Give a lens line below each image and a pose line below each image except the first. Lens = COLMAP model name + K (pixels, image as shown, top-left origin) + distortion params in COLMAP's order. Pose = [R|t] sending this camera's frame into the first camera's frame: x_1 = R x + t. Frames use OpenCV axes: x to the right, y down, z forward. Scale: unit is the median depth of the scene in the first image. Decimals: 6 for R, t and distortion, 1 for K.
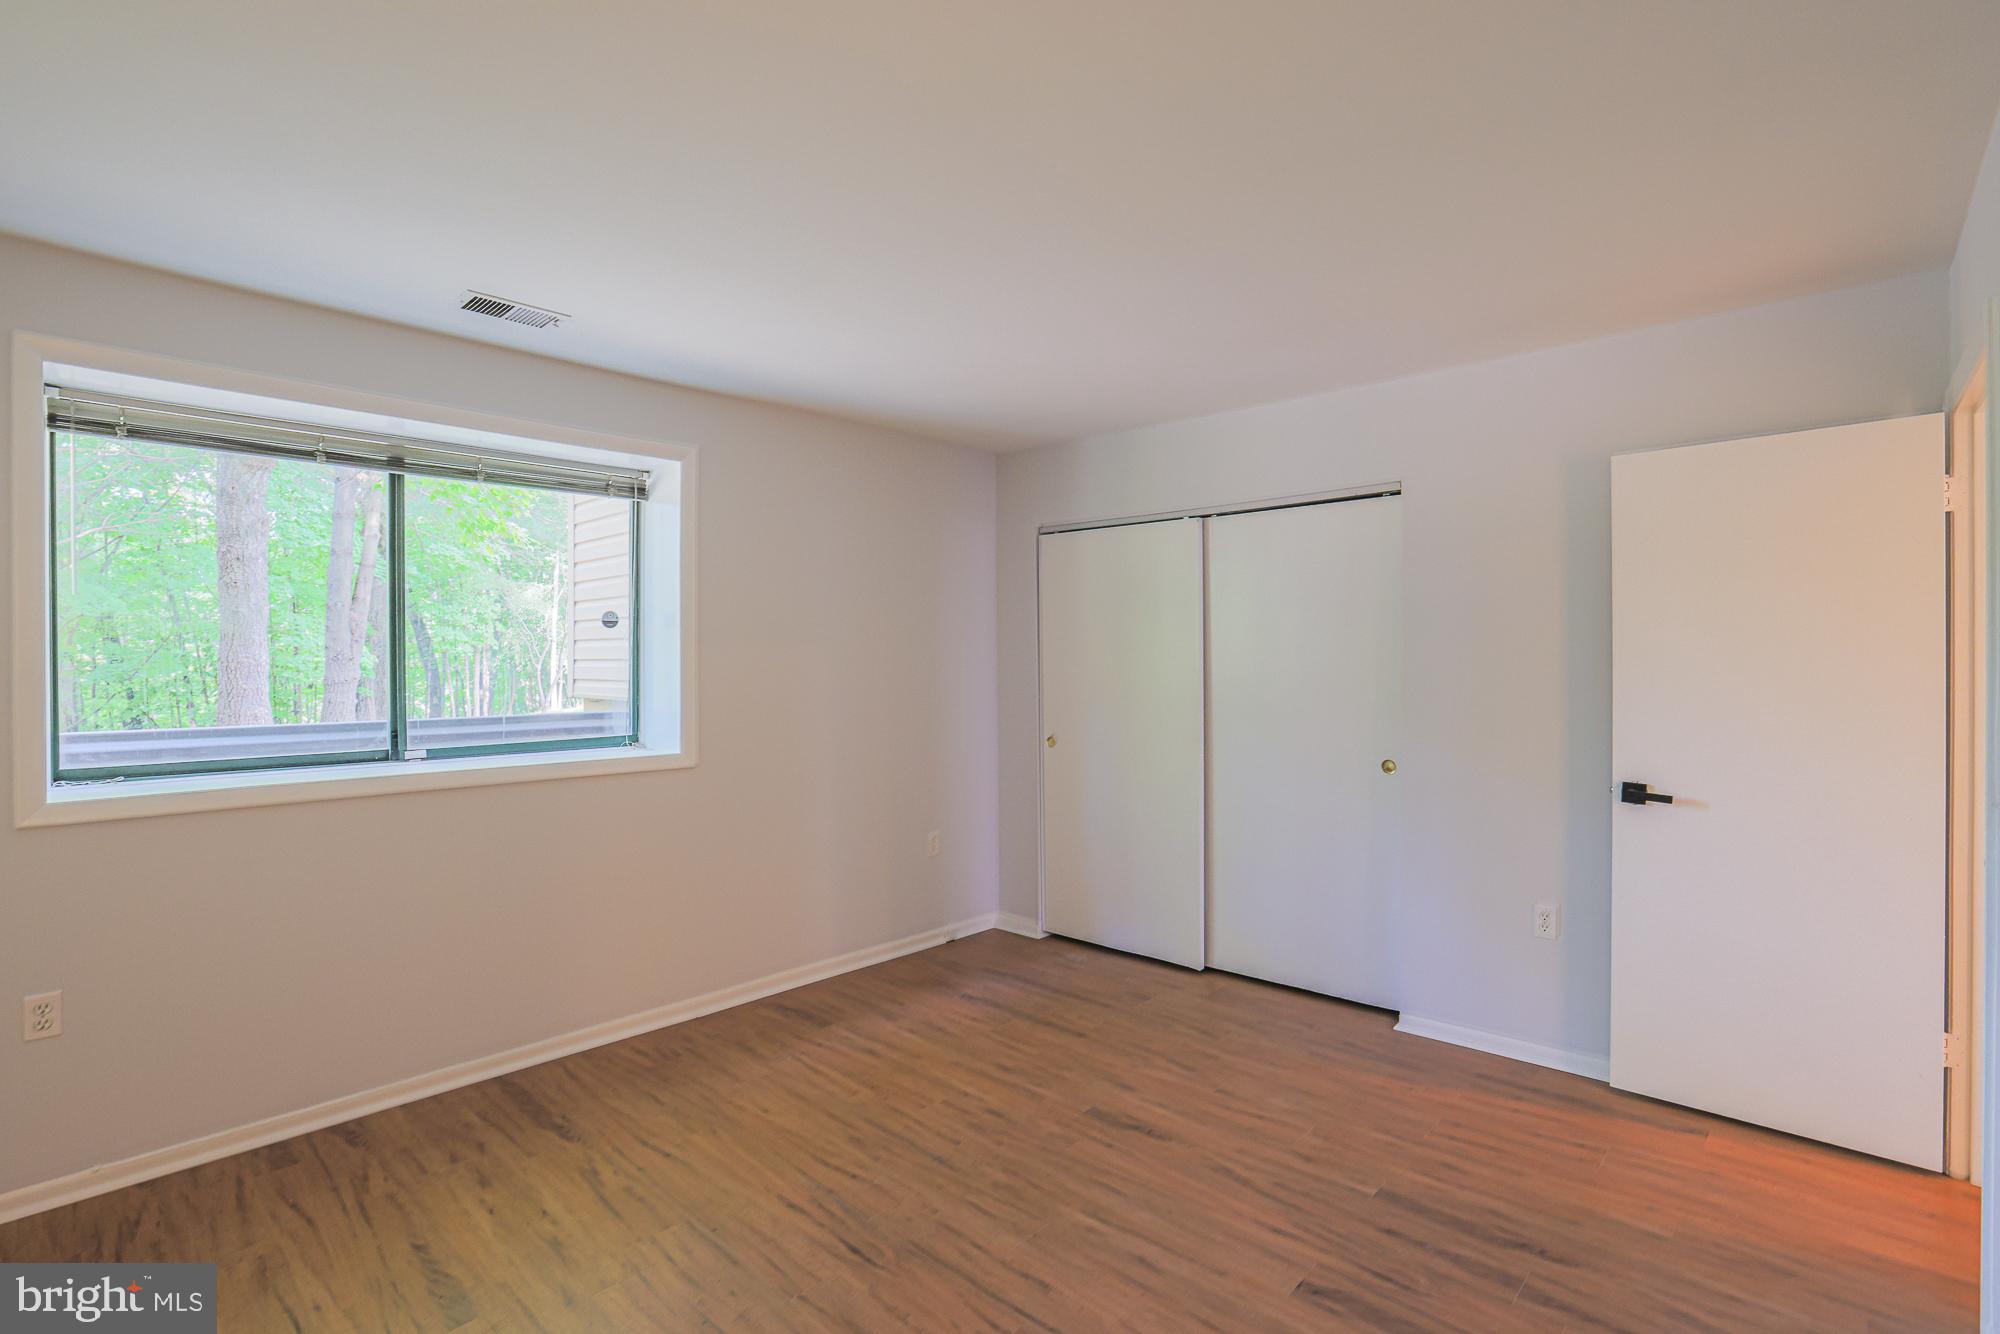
lens RADIAL K [[911.9, 0, 1002.2], [0, 911.9, 666.1], [0, 0, 1]] dist [-0.037200, 0.004900]
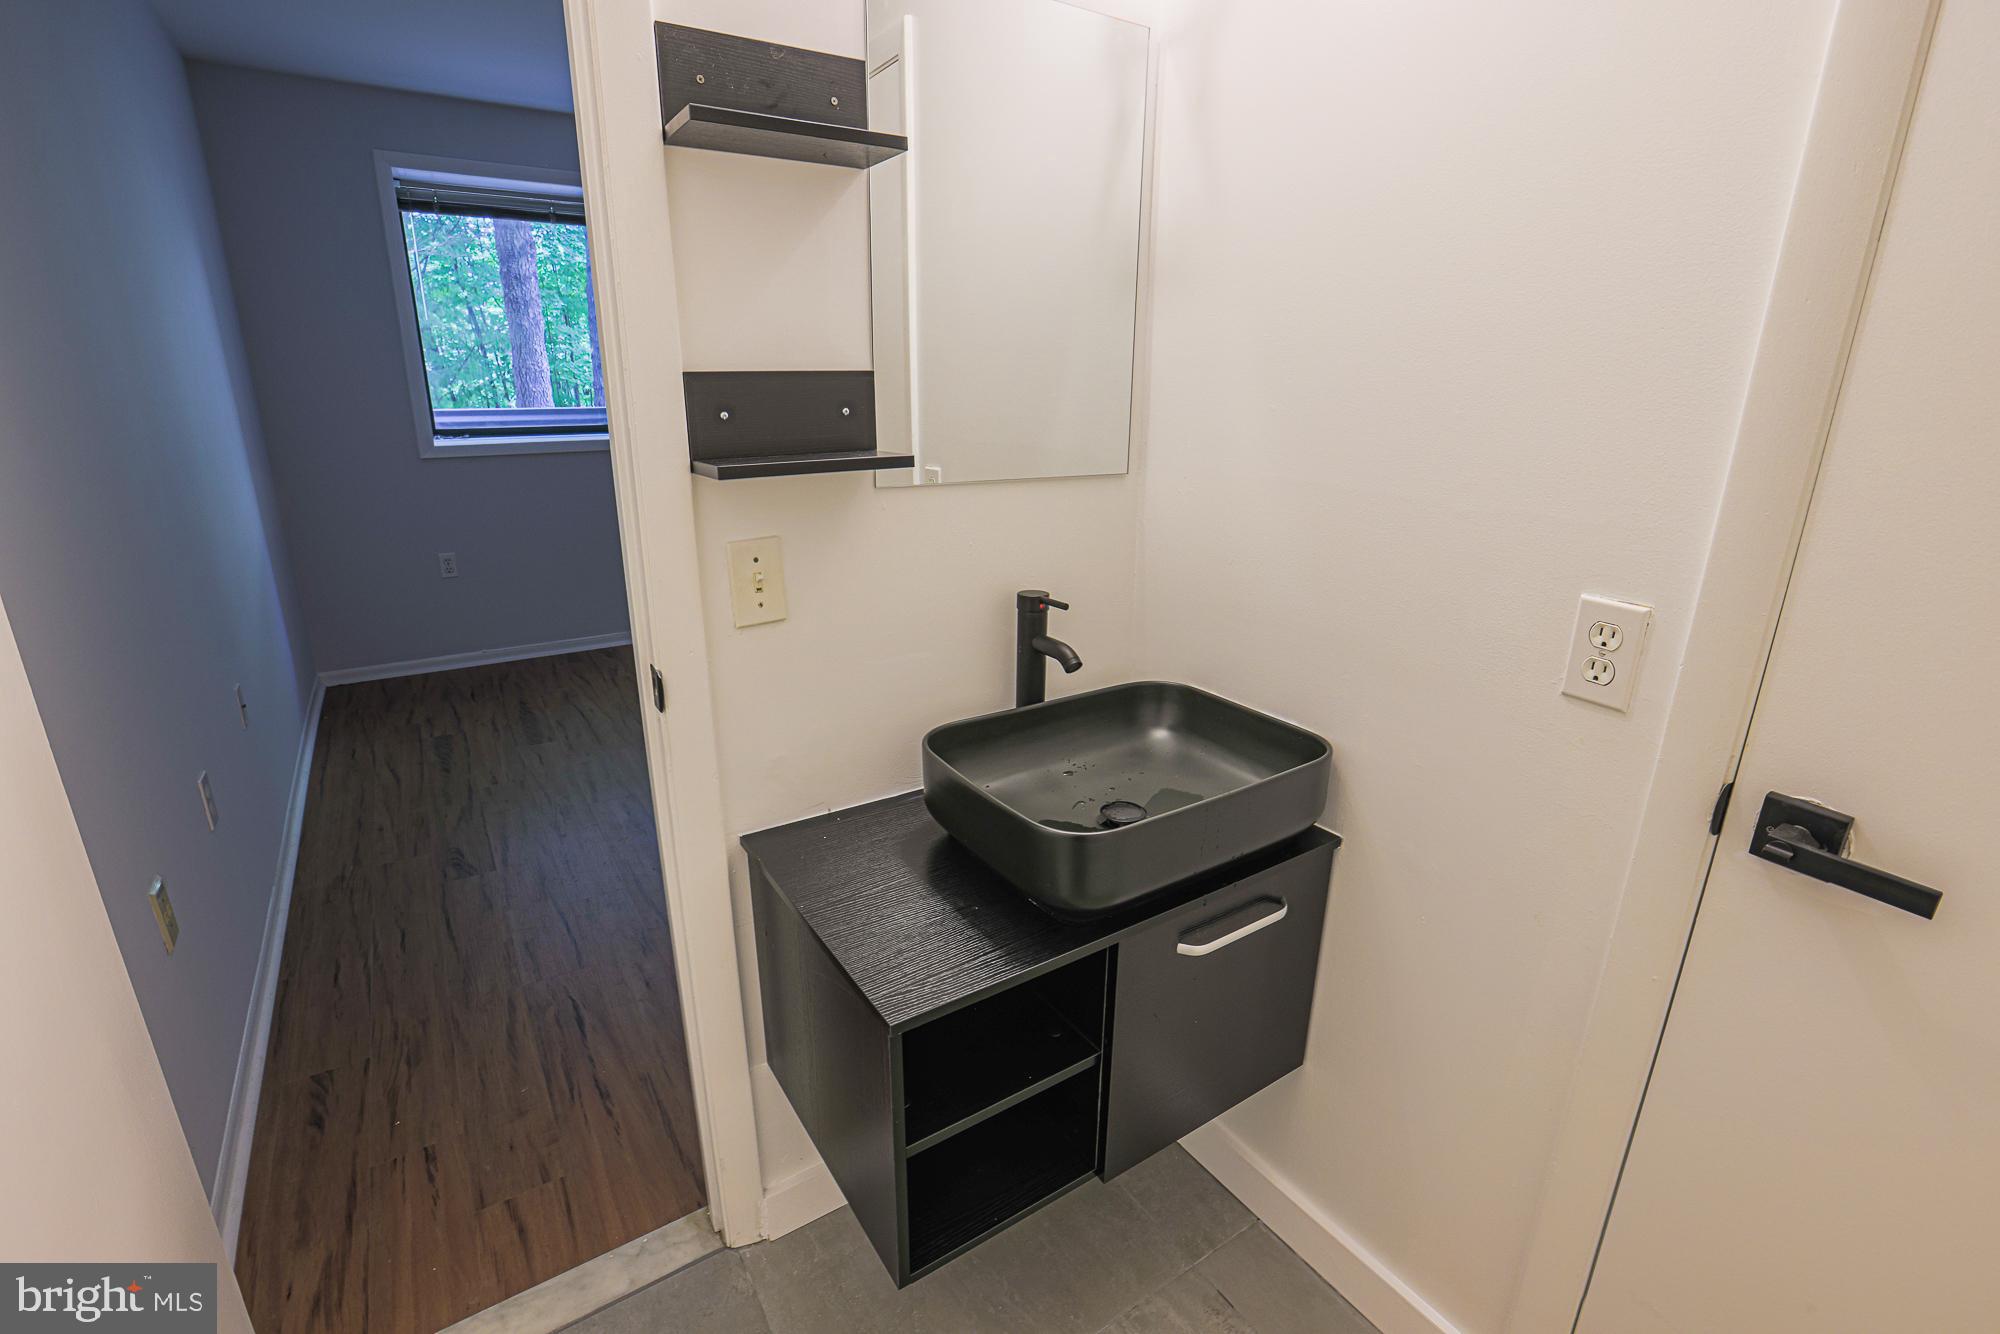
lens RADIAL K [[911.9, 0, 993.1], [0, 911.9, 655.8], [0, 0, 1]] dist [-0.037200, 0.004900]
pose [[0.967983, 0.088633, -0.234849, 0.369497], [-0.017290, 0.956908, 0.289877, 0.015899], [0.250421, -0.276536, 0.927802, -0.410903]]
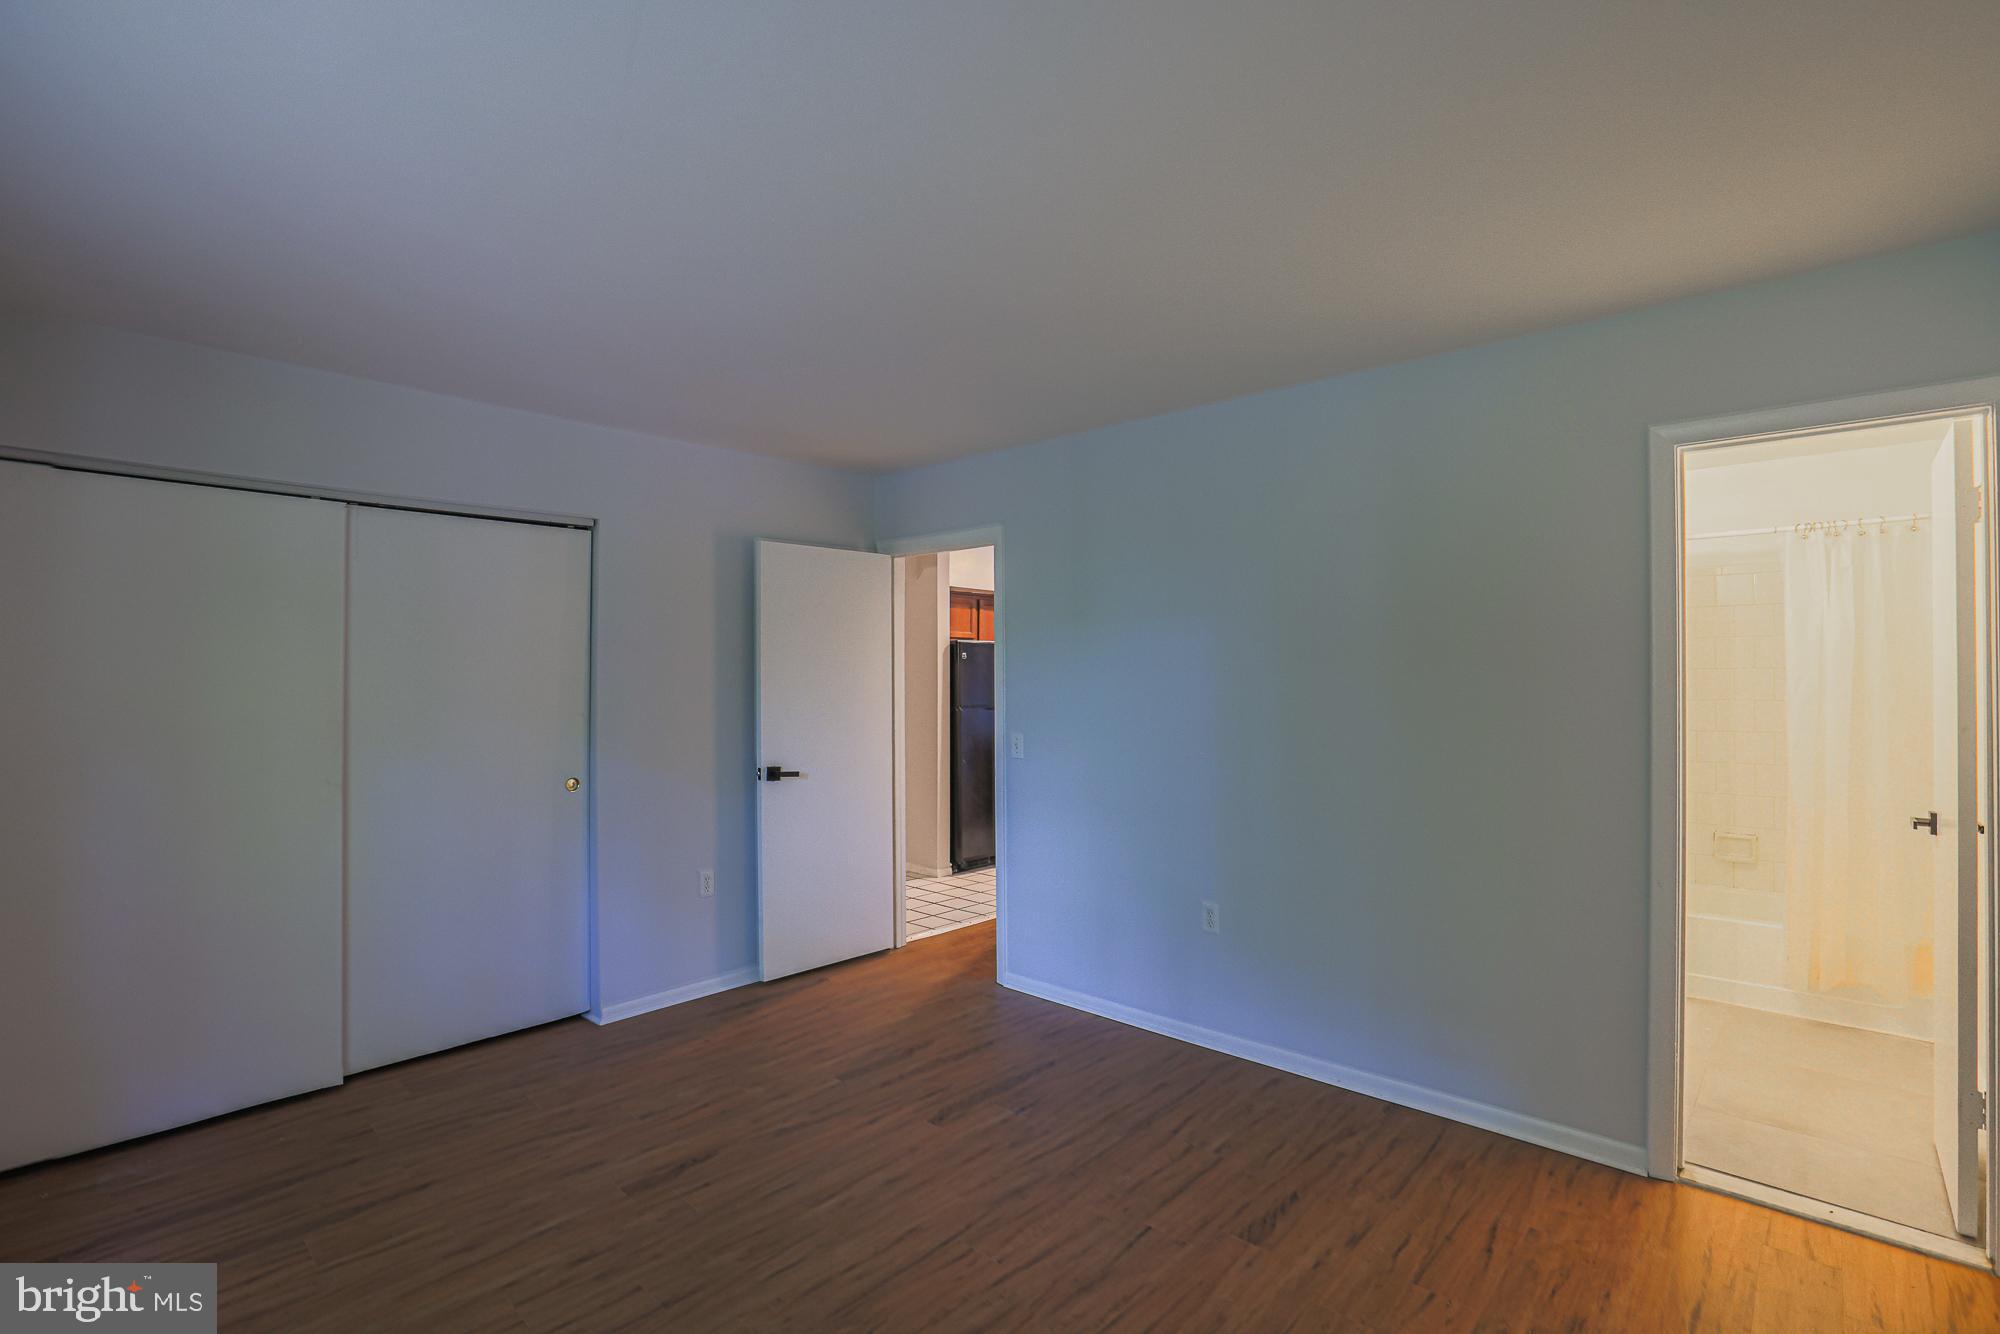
lens RADIAL K [[911.9, 0, 1003.5], [0, 911.9, 669.9], [0, 0, 1]] dist [-0.037200, 0.004900]
pose [[-0.005271, 0.012659, 0.999906, -0.779767], [0.009391, 0.999876, -0.012610, -0.005751], [-0.999942, 0.009324, -0.005389, 0.622296]]
